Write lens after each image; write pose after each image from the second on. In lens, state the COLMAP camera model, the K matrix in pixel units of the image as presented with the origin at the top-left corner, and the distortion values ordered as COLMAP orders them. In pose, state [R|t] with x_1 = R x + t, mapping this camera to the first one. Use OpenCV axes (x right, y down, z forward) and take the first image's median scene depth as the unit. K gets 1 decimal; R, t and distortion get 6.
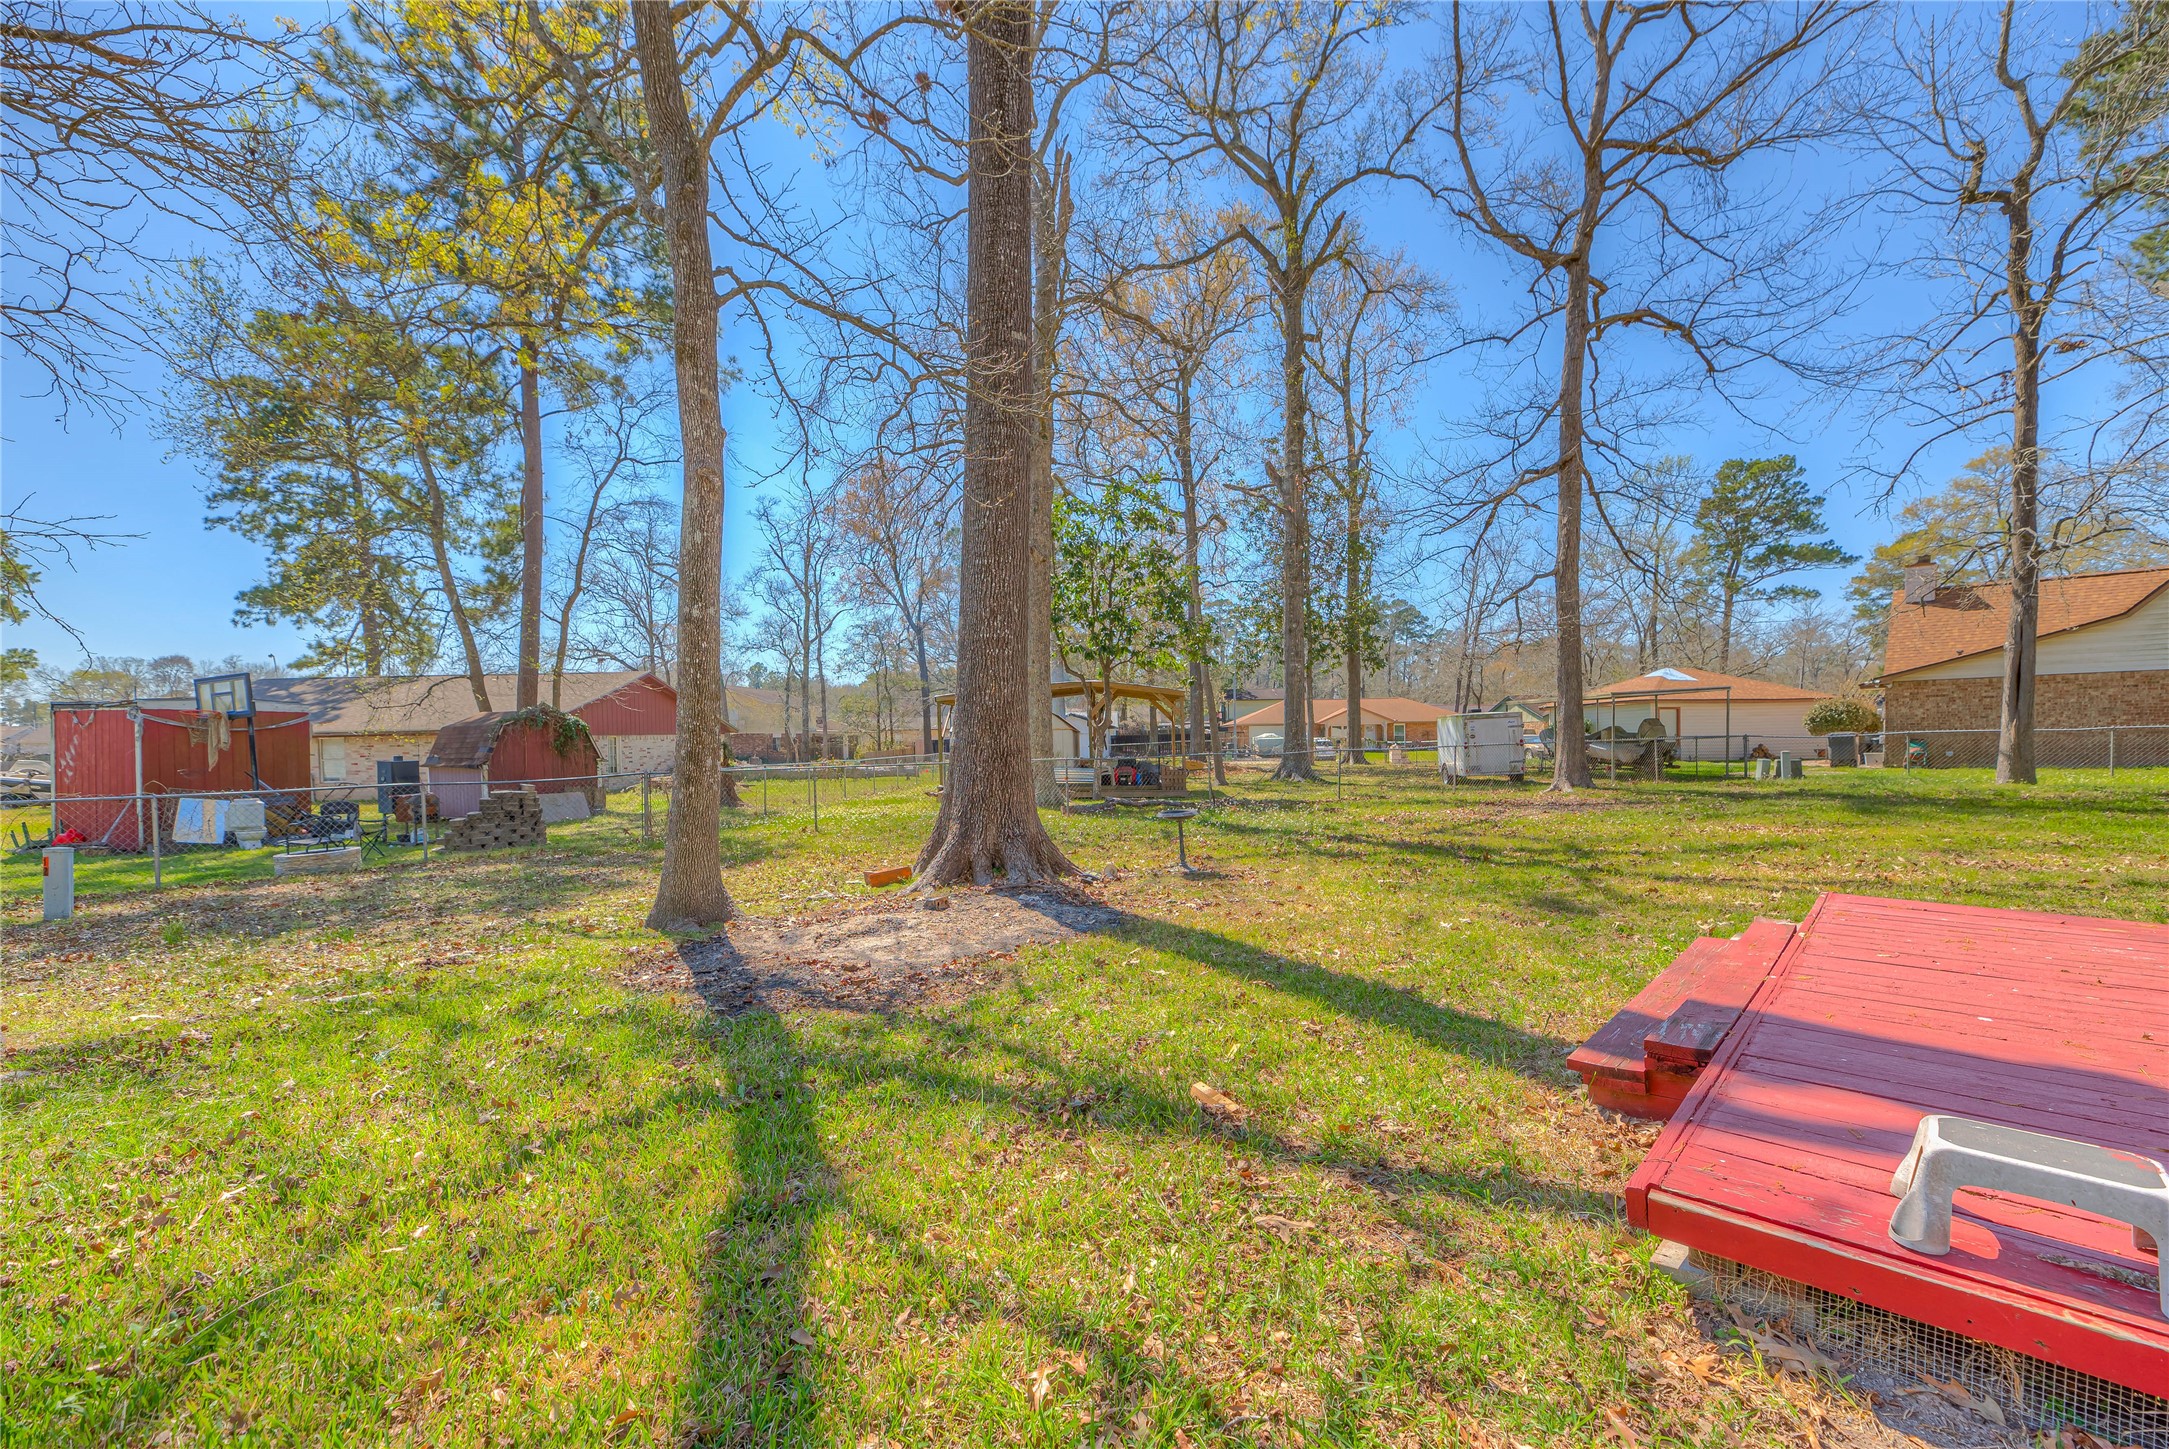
lens RADIAL K [[886.3, 0, 1068.4], [0, 886.3, 761.3], [0, 0, 1]] dist [0.009934, -0.000566]
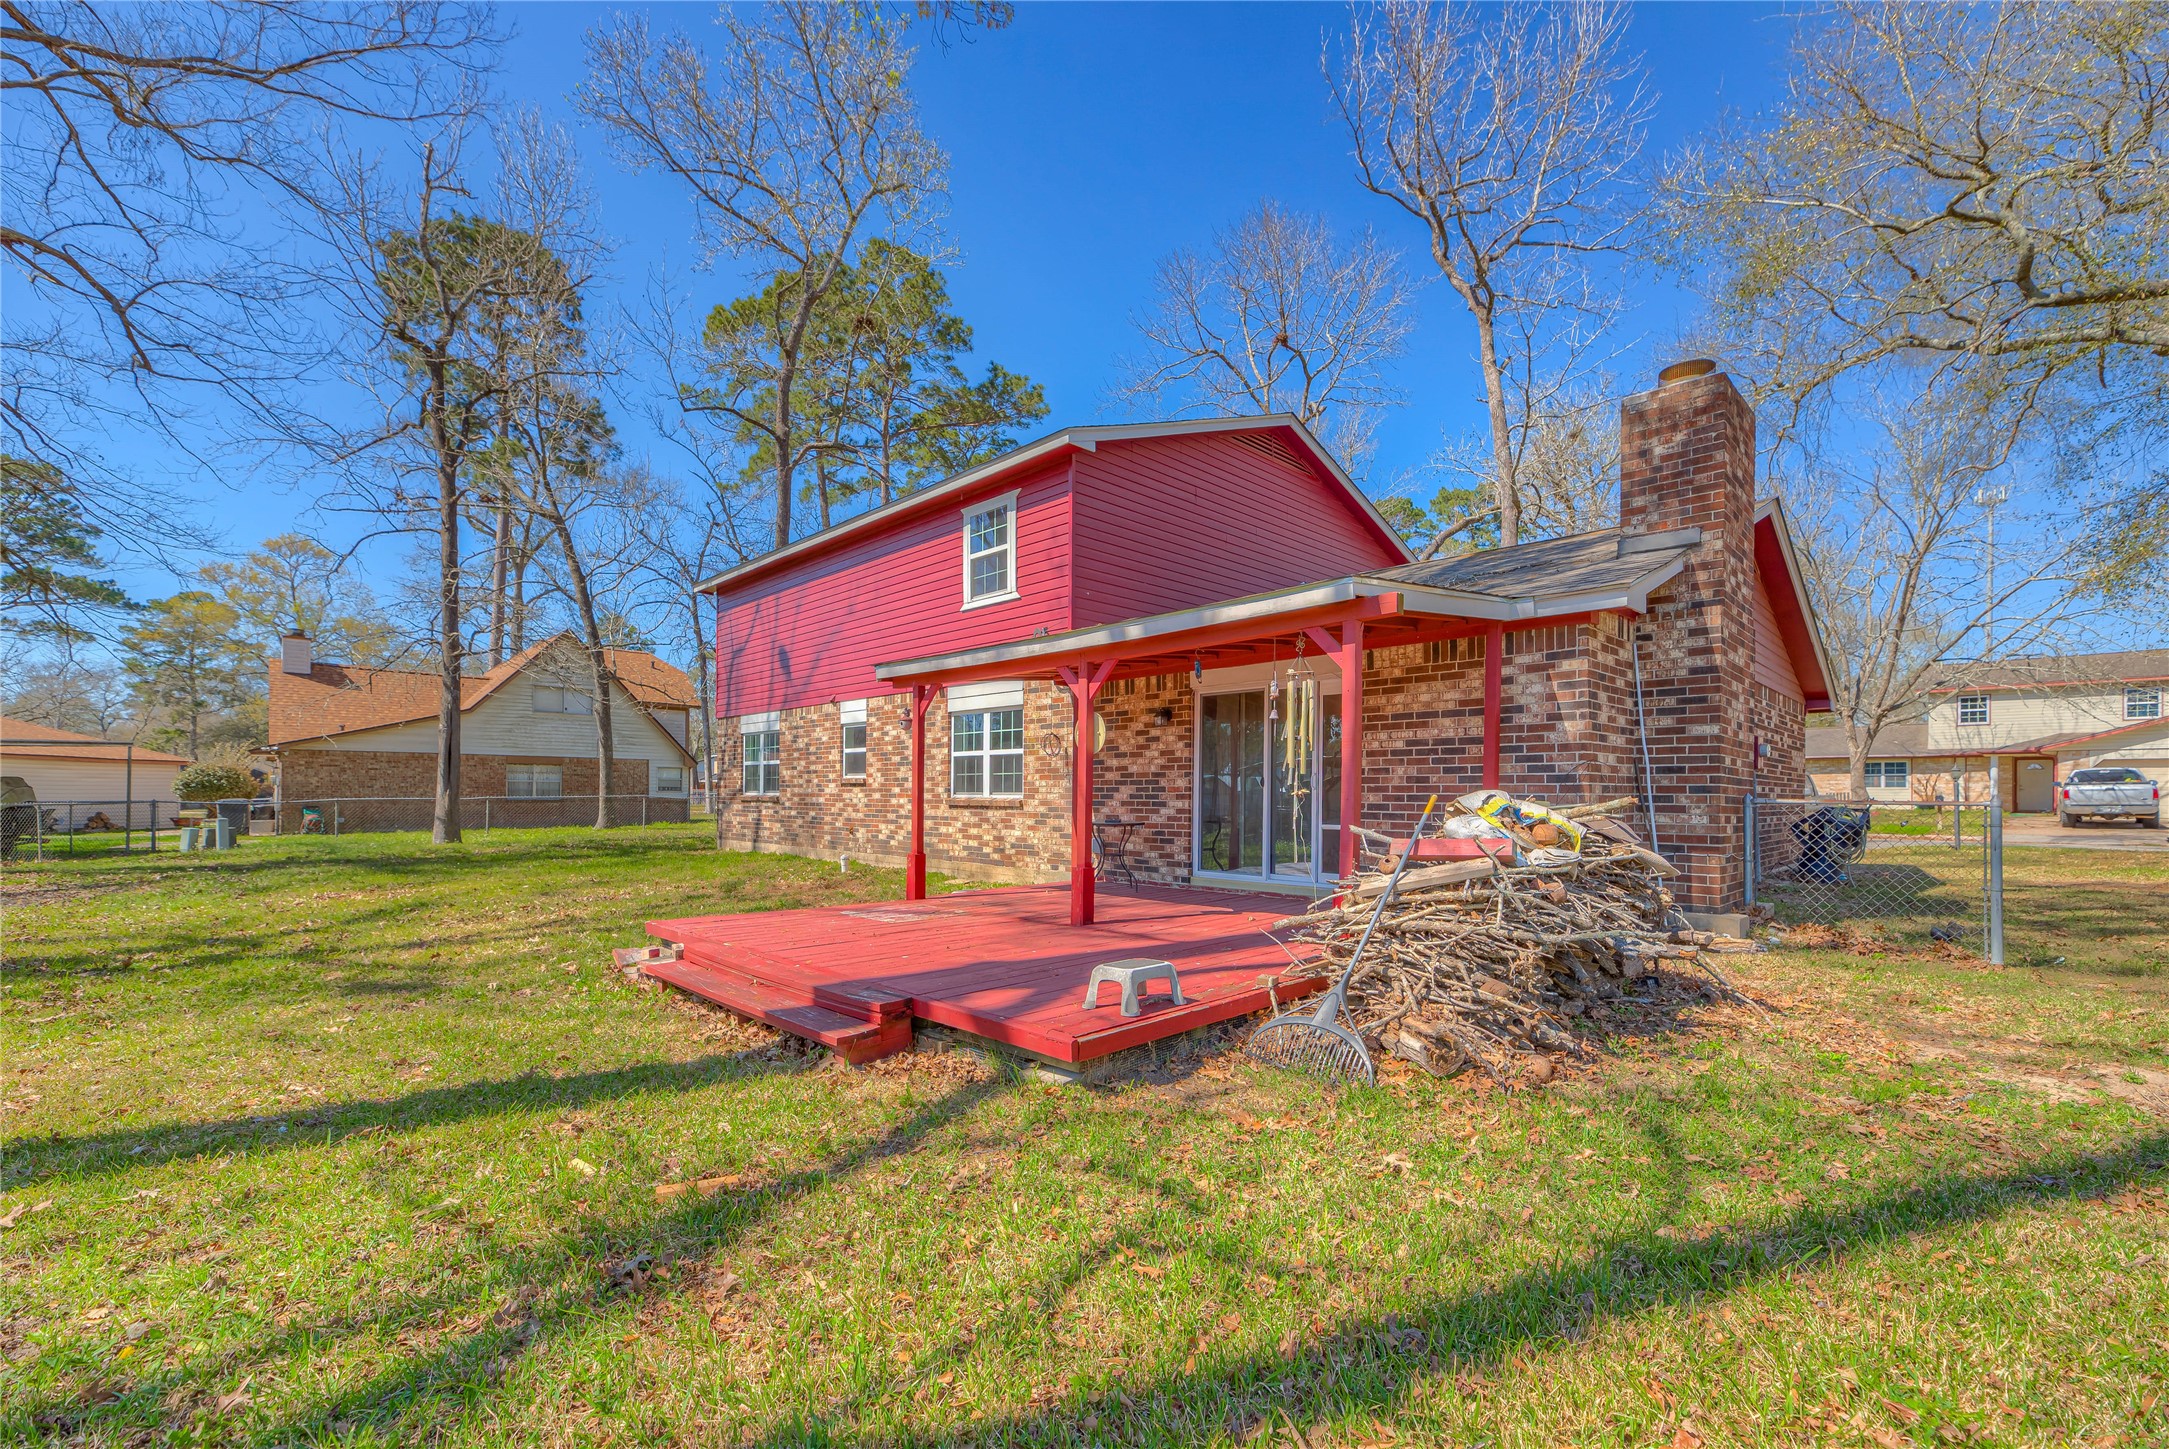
lens RADIAL K [[886.3, 0, 1120.8], [0, 886.3, 787.1], [0, 0, 1]] dist [0.009934, -0.000566]
pose [[0.000928, 0.025082, 0.999685, -0.123418], [0.022814, 0.999425, -0.025097, 0.000468], [-0.999739, 0.022830, 0.000355, 0.091652]]
